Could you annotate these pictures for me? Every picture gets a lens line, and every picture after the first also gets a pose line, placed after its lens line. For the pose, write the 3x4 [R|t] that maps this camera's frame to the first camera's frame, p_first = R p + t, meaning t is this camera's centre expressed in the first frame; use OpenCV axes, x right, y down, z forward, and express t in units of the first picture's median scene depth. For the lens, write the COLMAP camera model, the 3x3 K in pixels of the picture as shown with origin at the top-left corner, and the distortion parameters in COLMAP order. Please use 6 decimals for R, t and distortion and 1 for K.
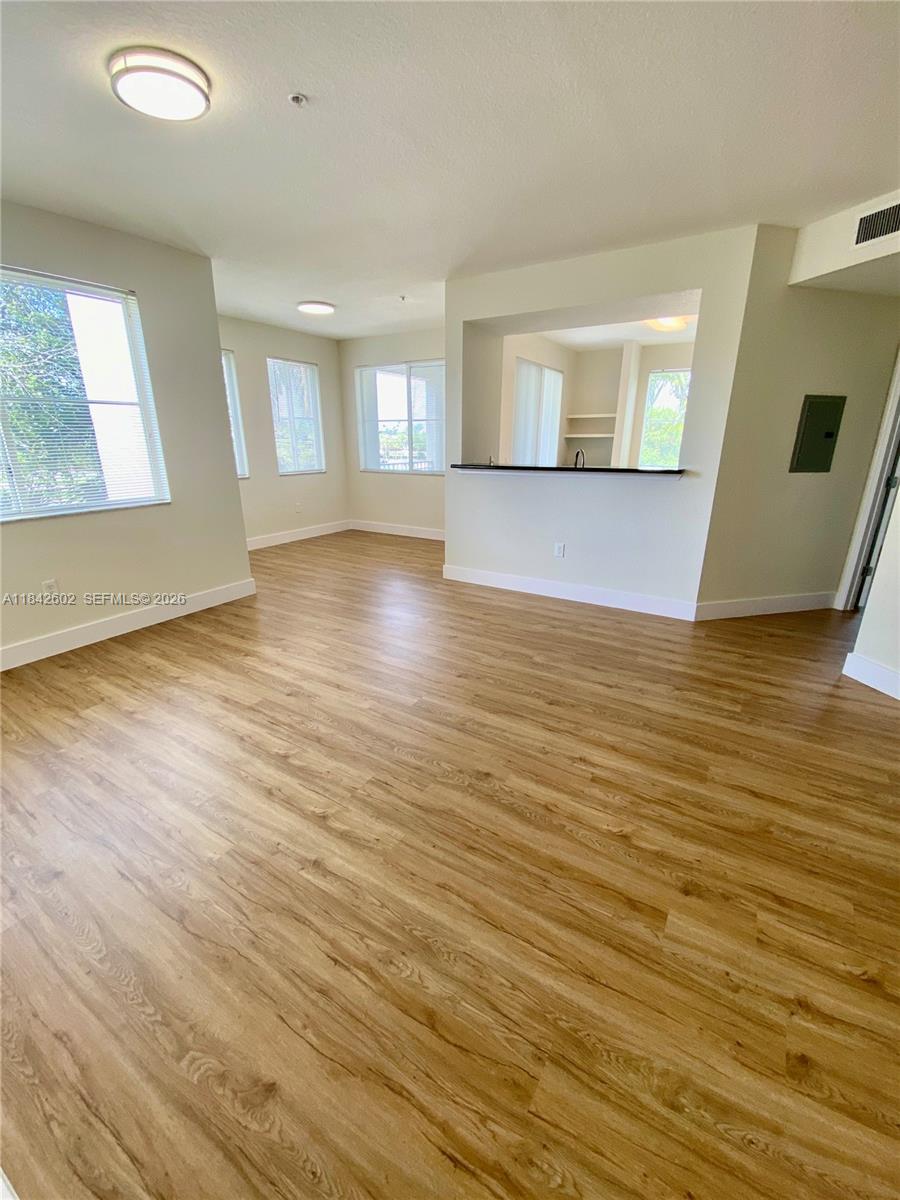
lens RADIAL K [[492.7, 0, 449.8], [0, 492.7, 598.7], [0, 0, 1]] dist [0.001585, -0.011203]
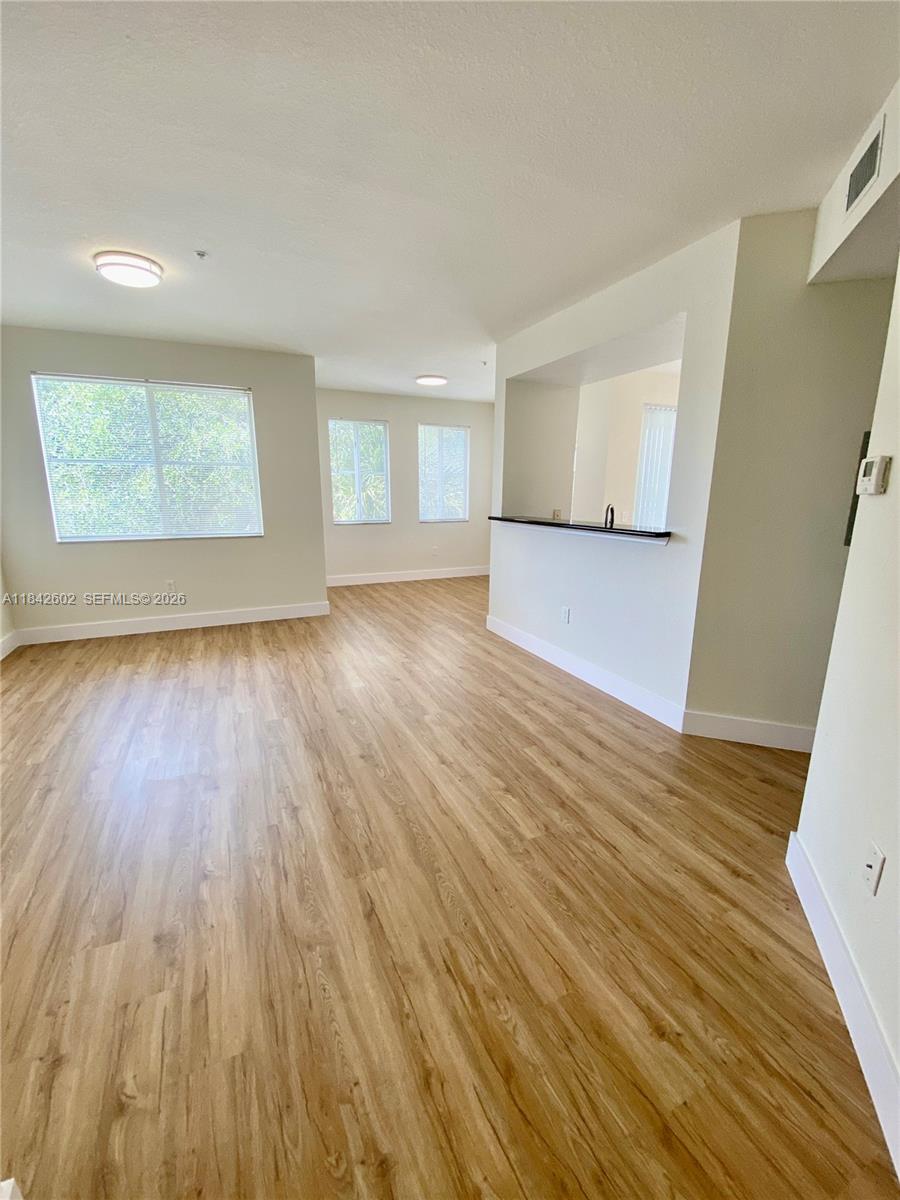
lens RADIAL K [[492.7, 0, 447.5], [0, 492.7, 597.9], [0, 0, 1]] dist [0.001585, -0.011203]
pose [[0.829165, 0.126498, -0.544504, 0.675426], [-0.179673, 0.982682, -0.045309, -0.065846], [0.529343, 0.135401, 0.837534, 0.185268]]
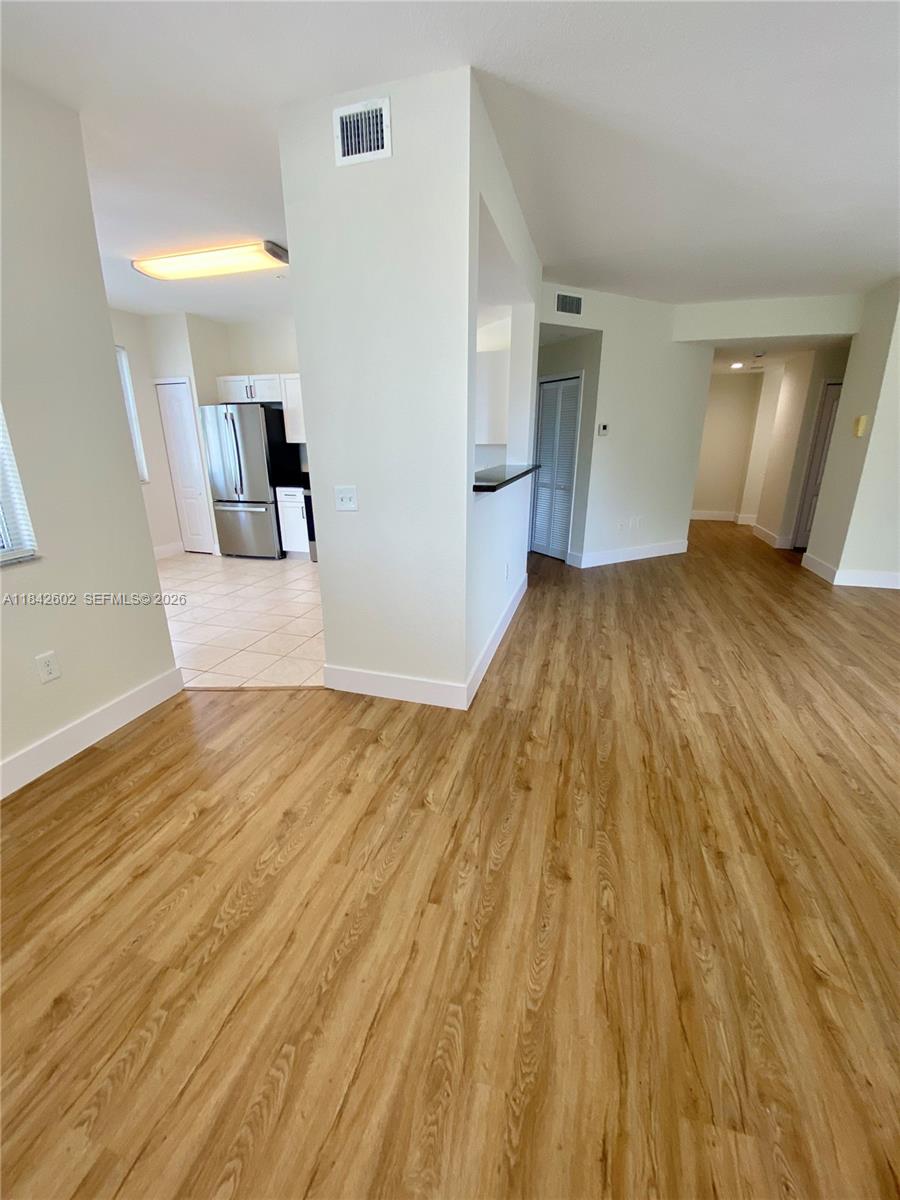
lens RADIAL K [[492.7, 0, 456.8], [0, 492.7, 596.7], [0, 0, 1]] dist [0.001585, -0.011203]
pose [[-0.280471, -0.293869, 0.913771, -0.636439], [0.298091, 0.878243, 0.373939, -0.491347], [-0.912402, 0.377266, -0.158722, 1.562303]]
